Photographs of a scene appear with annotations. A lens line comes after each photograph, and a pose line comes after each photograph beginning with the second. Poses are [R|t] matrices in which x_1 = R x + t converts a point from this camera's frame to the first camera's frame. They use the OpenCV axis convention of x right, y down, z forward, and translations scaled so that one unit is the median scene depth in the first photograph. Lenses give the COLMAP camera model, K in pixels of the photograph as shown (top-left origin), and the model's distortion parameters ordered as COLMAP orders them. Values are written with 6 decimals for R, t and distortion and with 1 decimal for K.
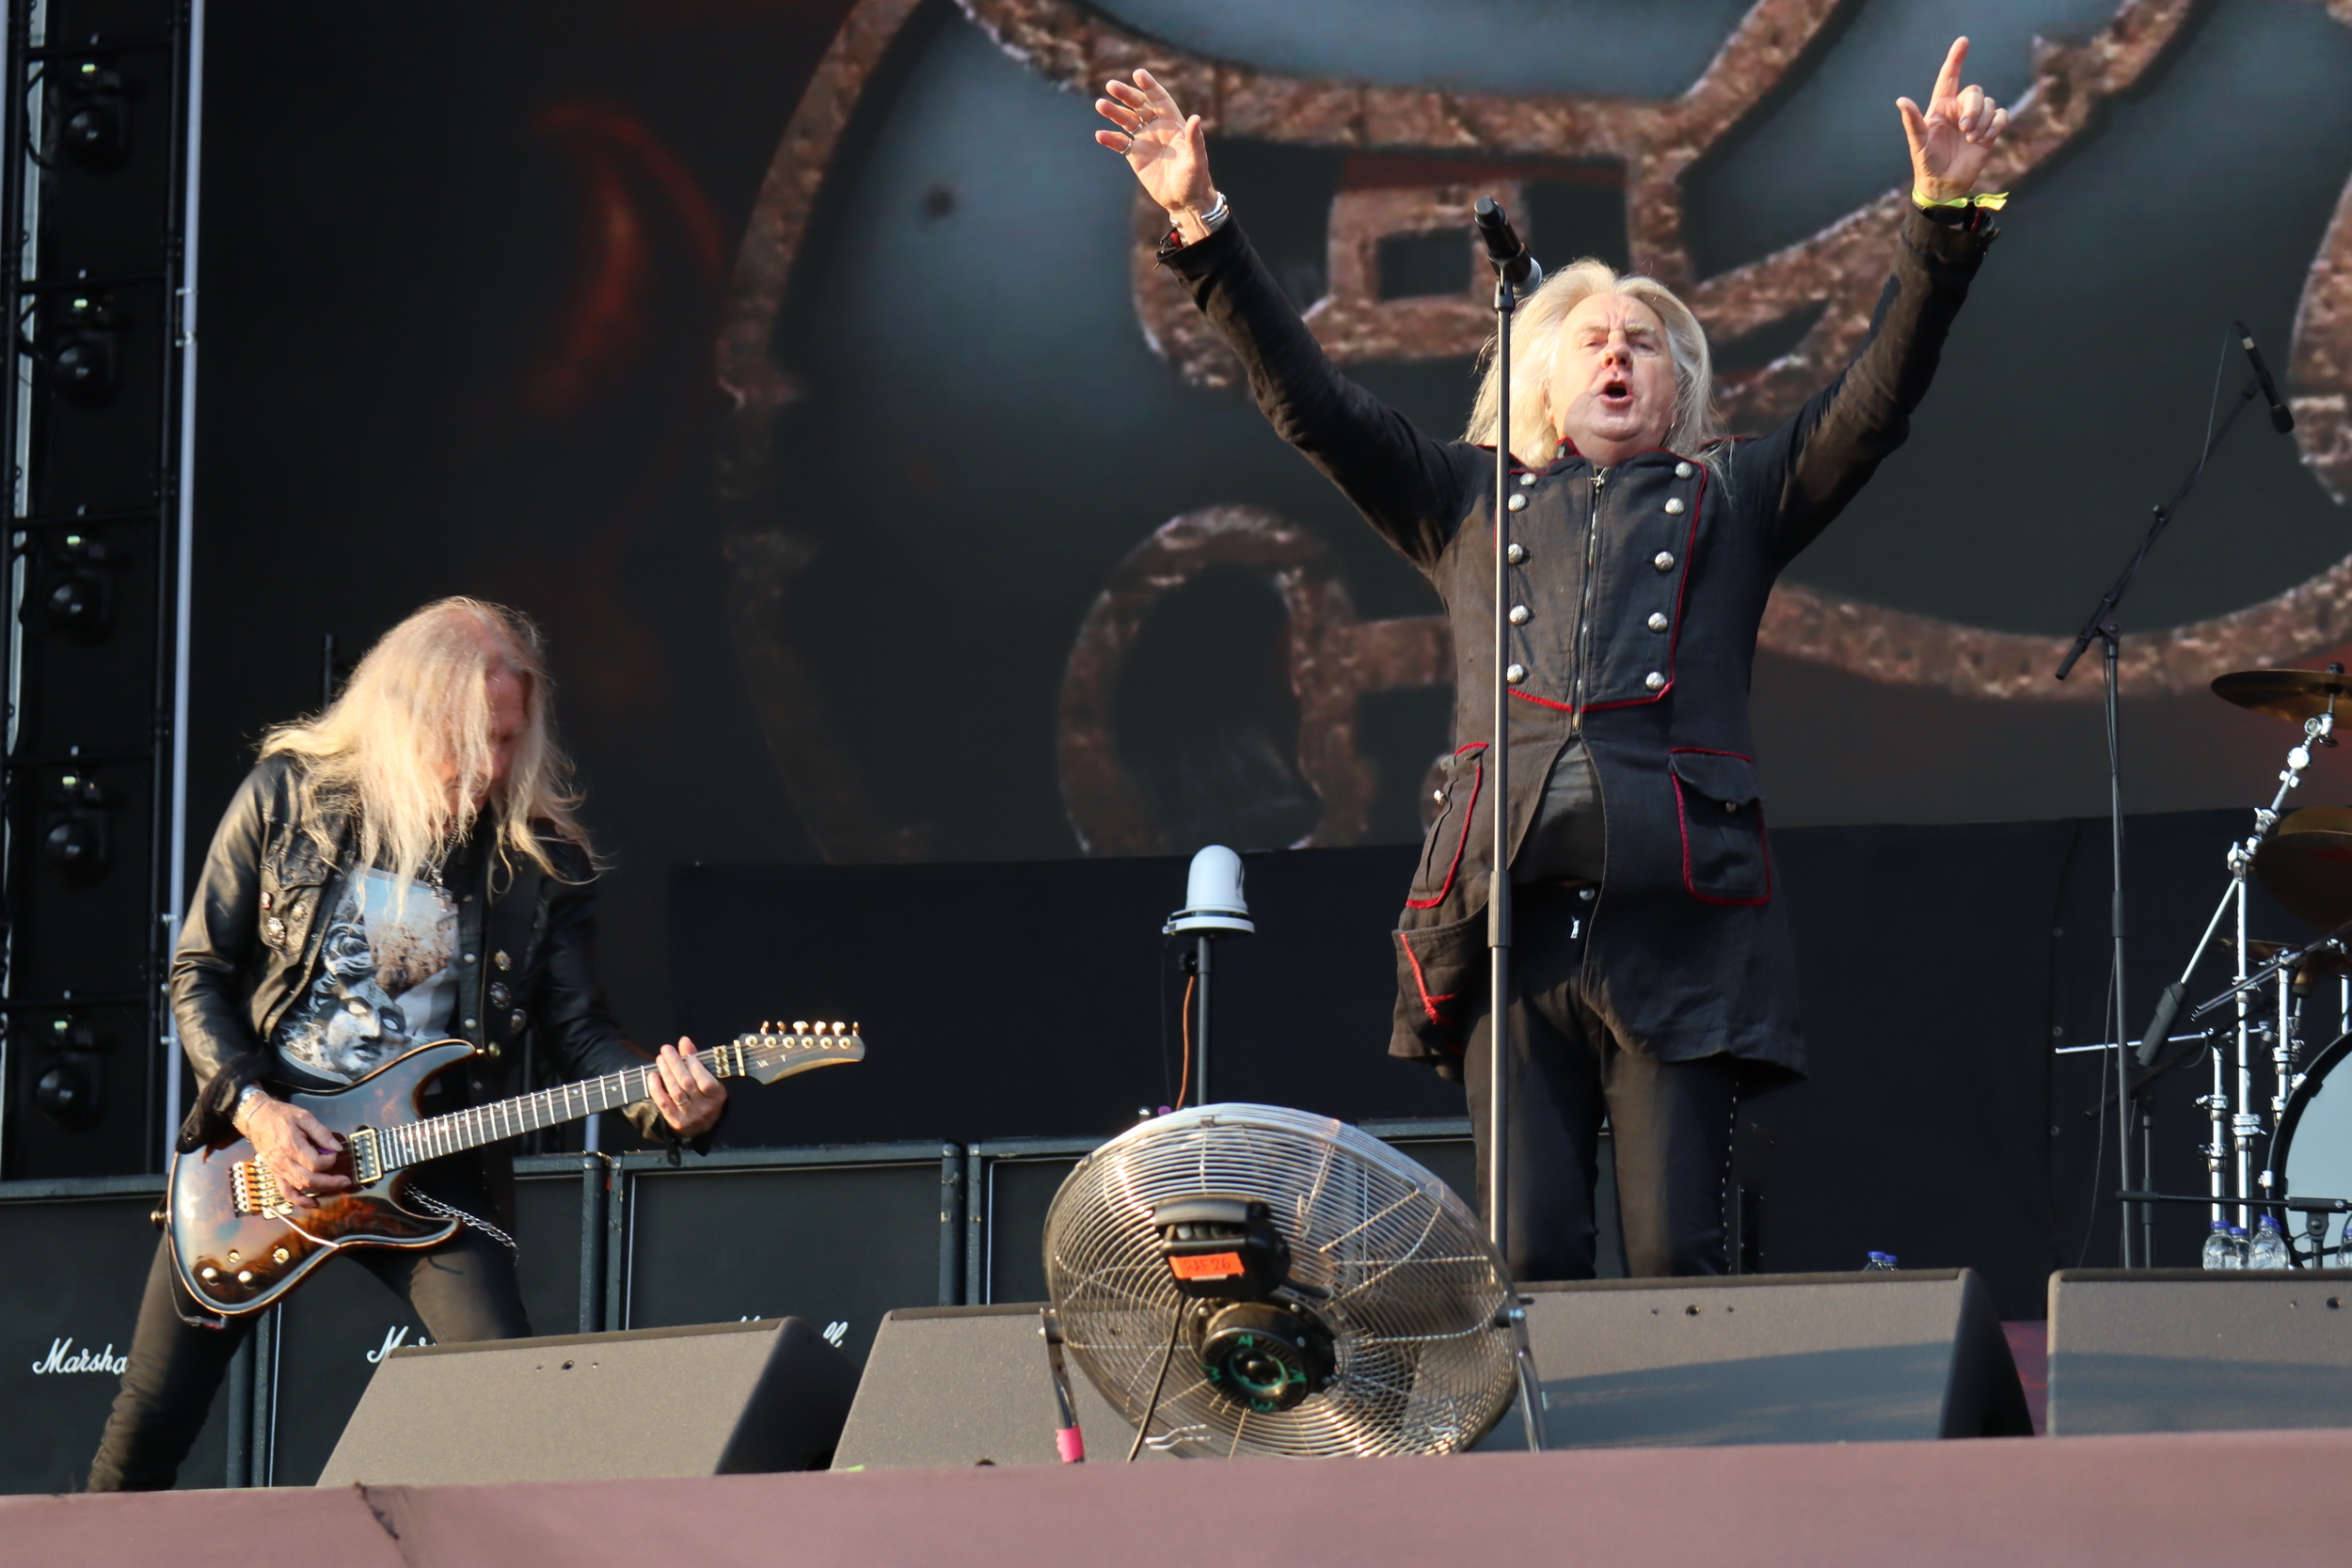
lens RADIAL K [[7758.7, 0, 1165.8], [0, 7758.7, 792.5], [0, 0, 1]] dist [0.077205, 0.000000]
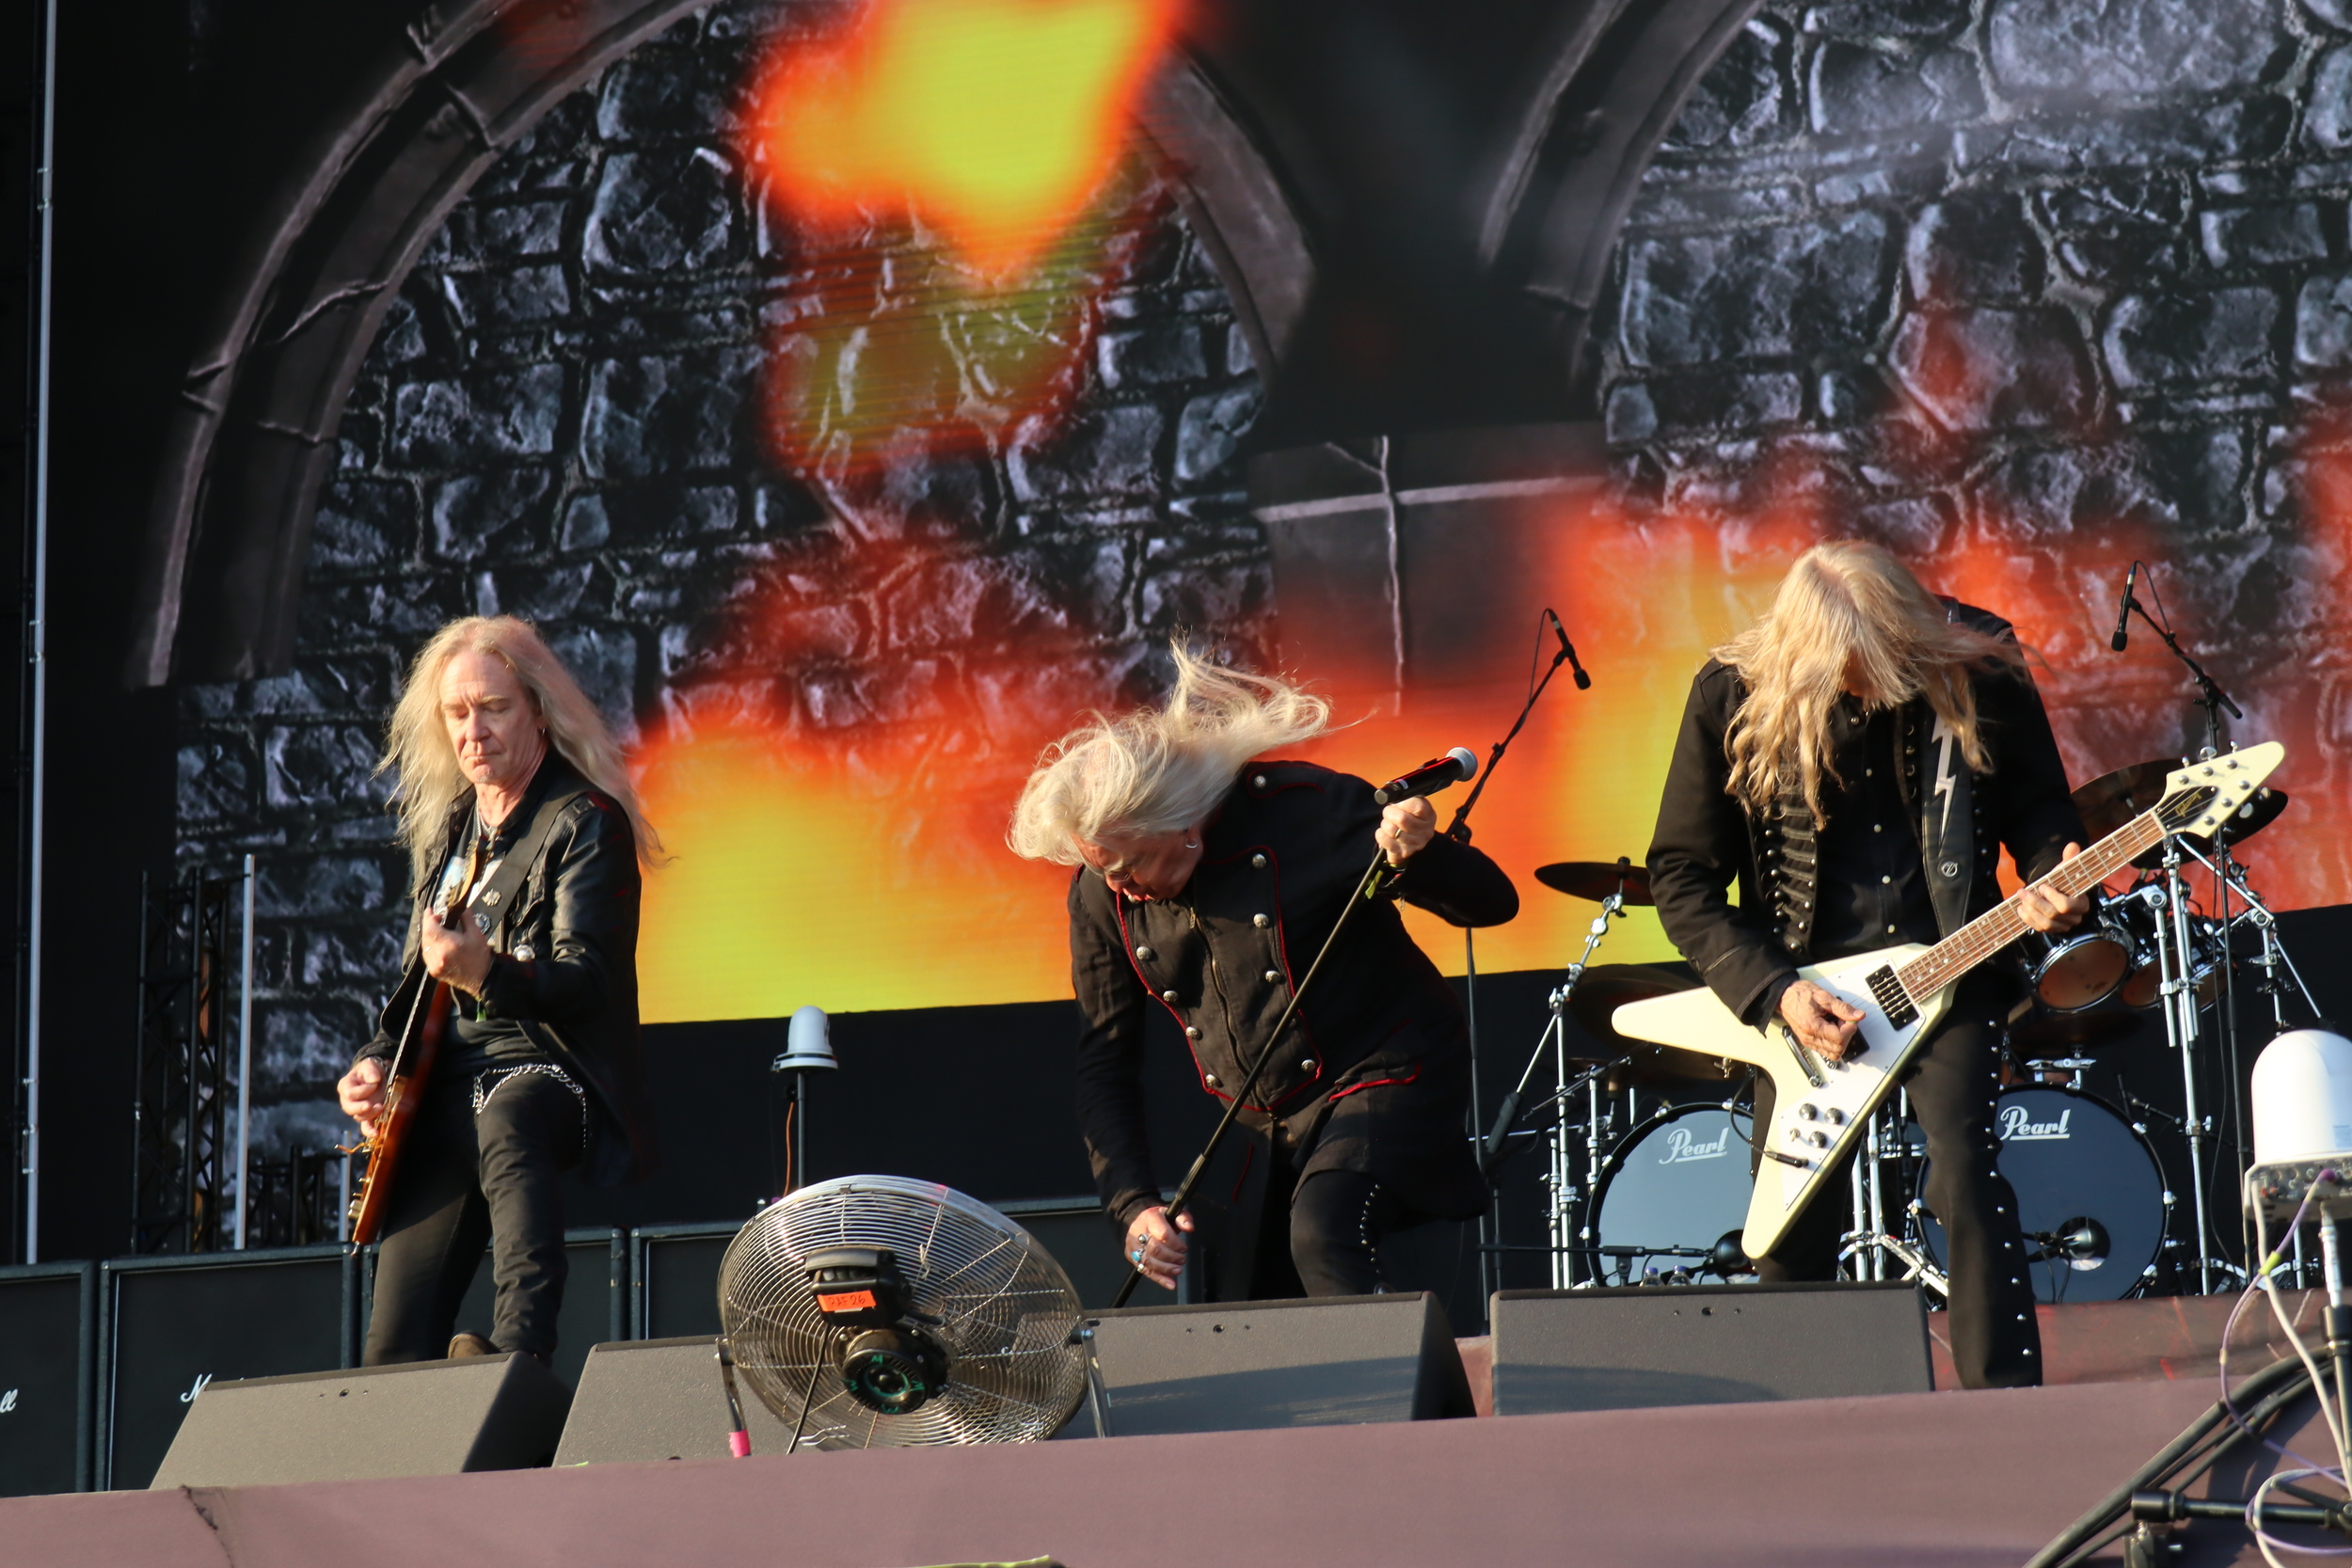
lens RADIAL K [[5517.7, 0, 1168.9], [0, 5517.7, 760.6], [0, 0, 1]] dist [0.009755, 0.000000]
pose [[0.996933, -0.015026, 0.076797, -0.009210], [0.018111, 0.999050, -0.039629, 0.007676], [-0.076129, 0.040898, 0.996259, 0.071562]]
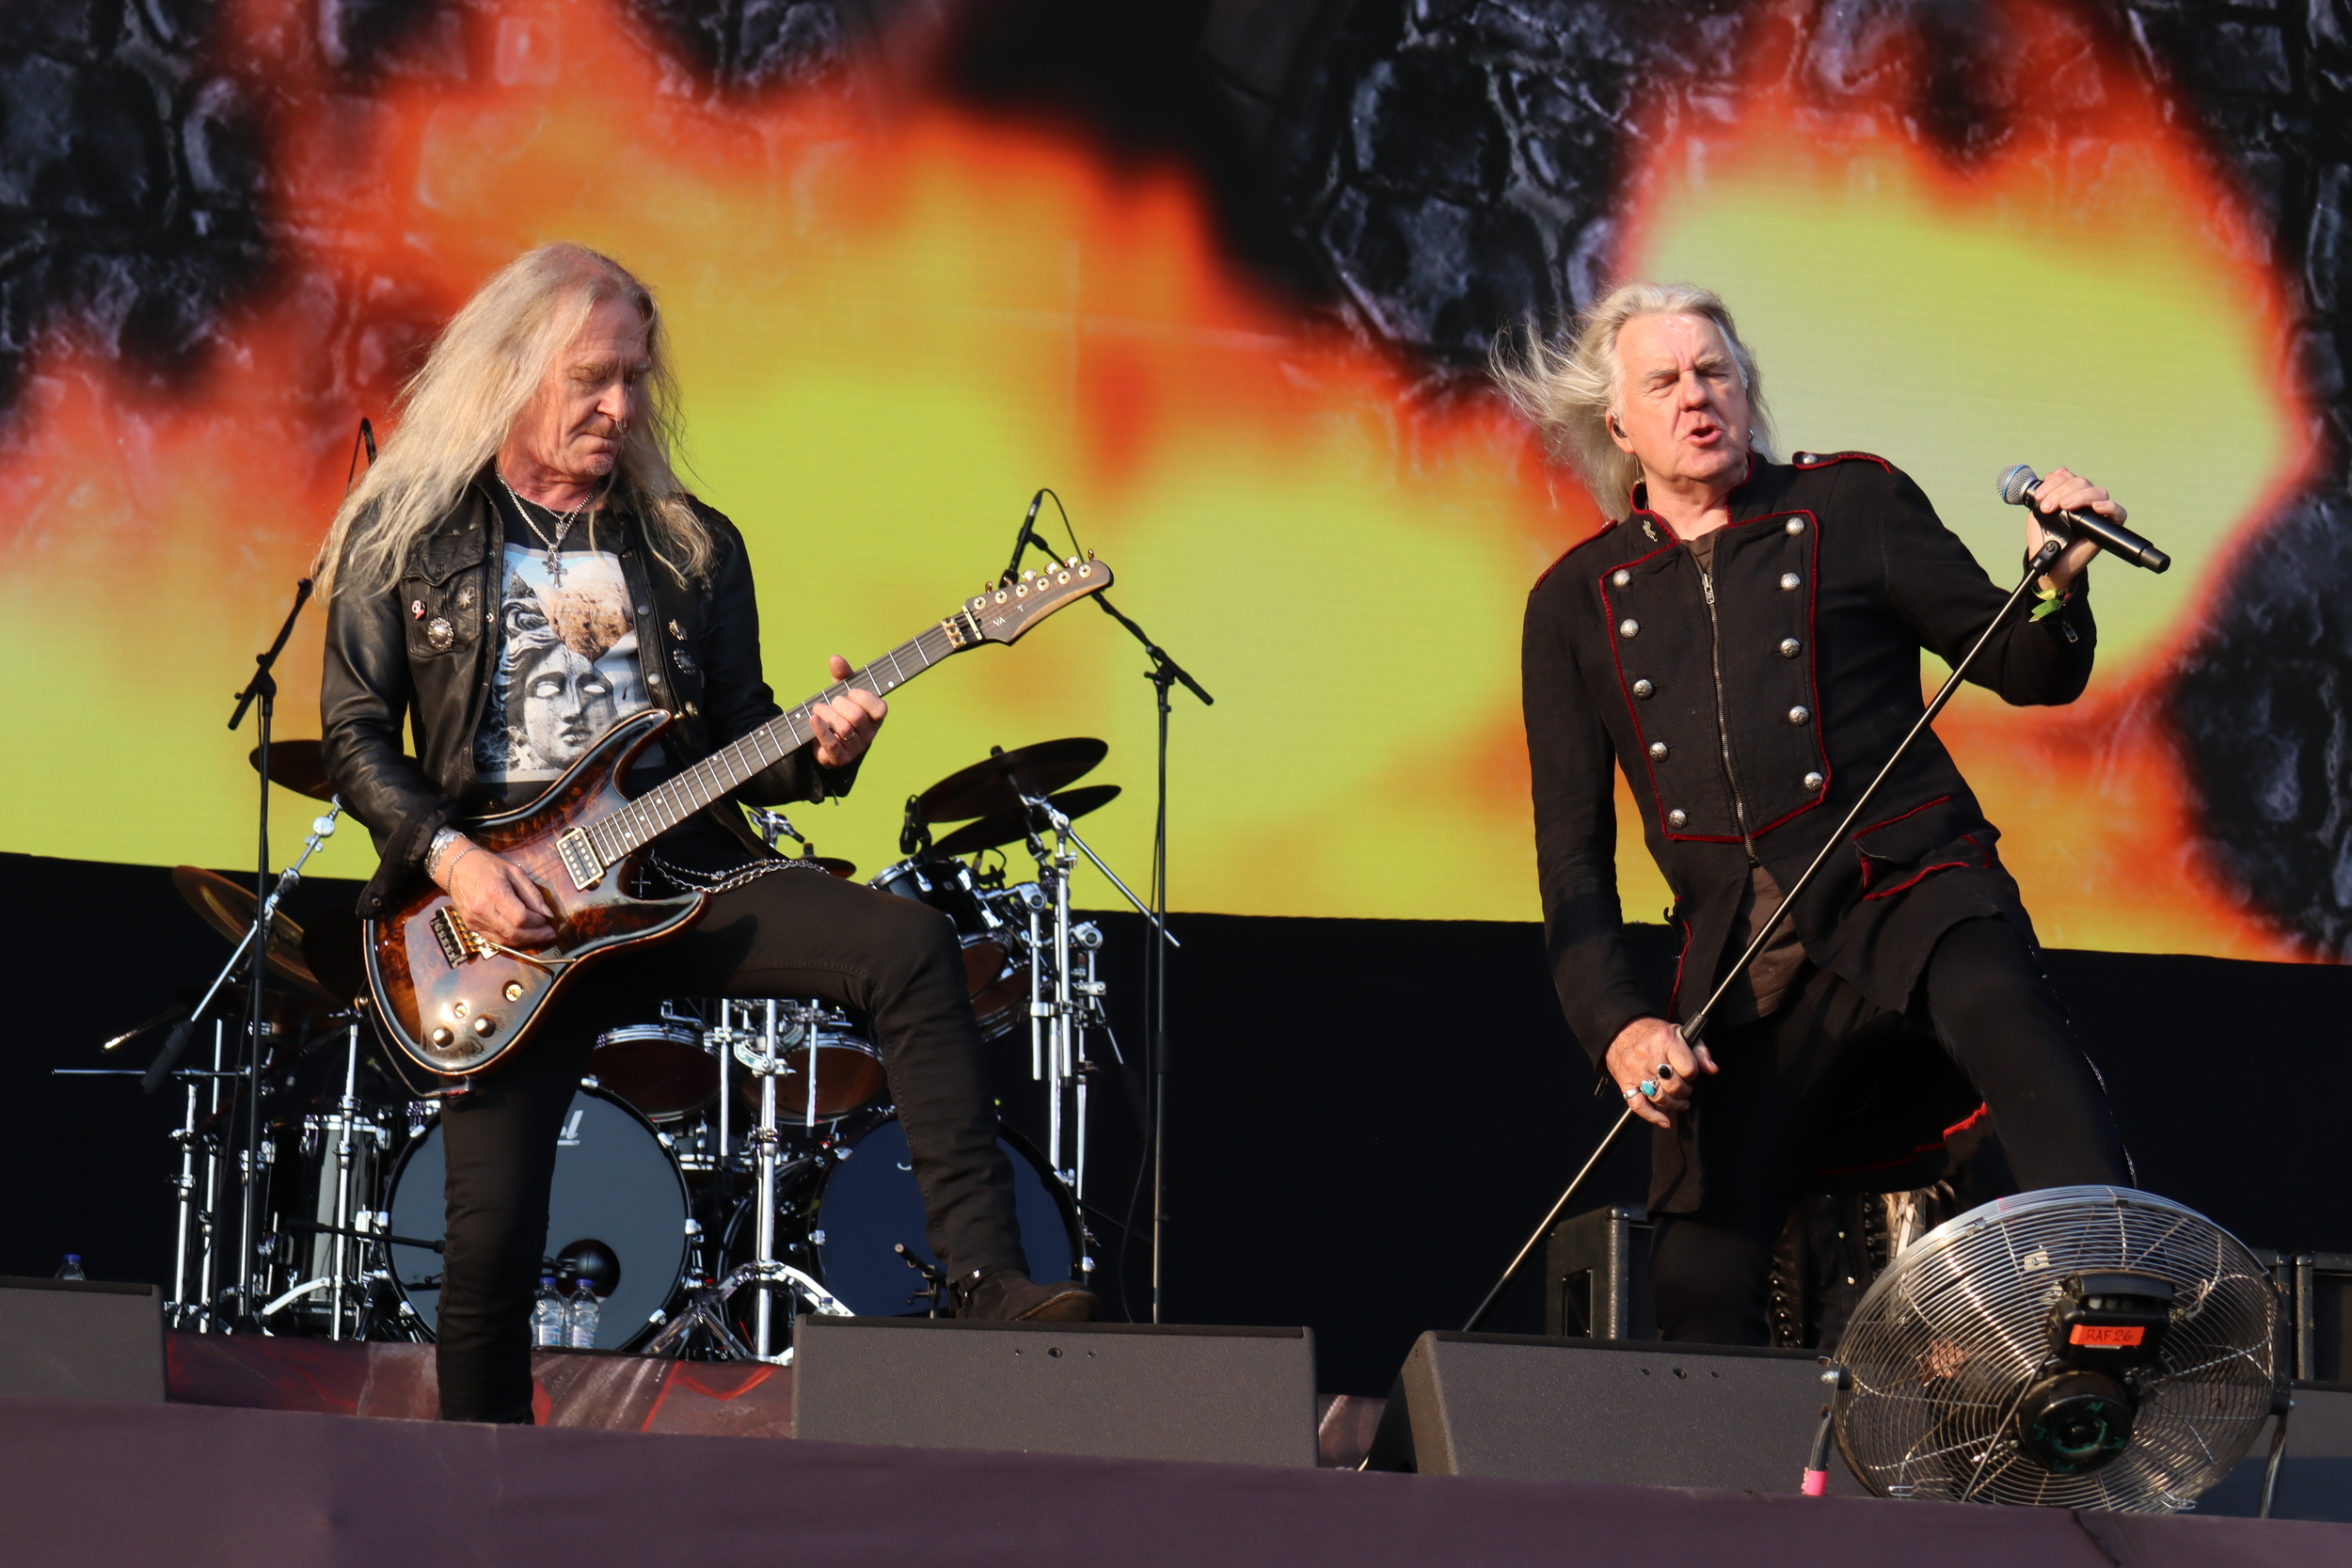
lens RADIAL K [[6991.1, 0, 1181.8], [0, 6991.1, 784.9], [0, 0, 1]] dist [0.152065, 0.000000]
pose [[0.799899, 0.128674, 0.586177, -0.918439], [-0.122650, 0.991179, -0.050209, 0.064409], [-0.587467, -0.031732, 0.808625, 0.422223]]
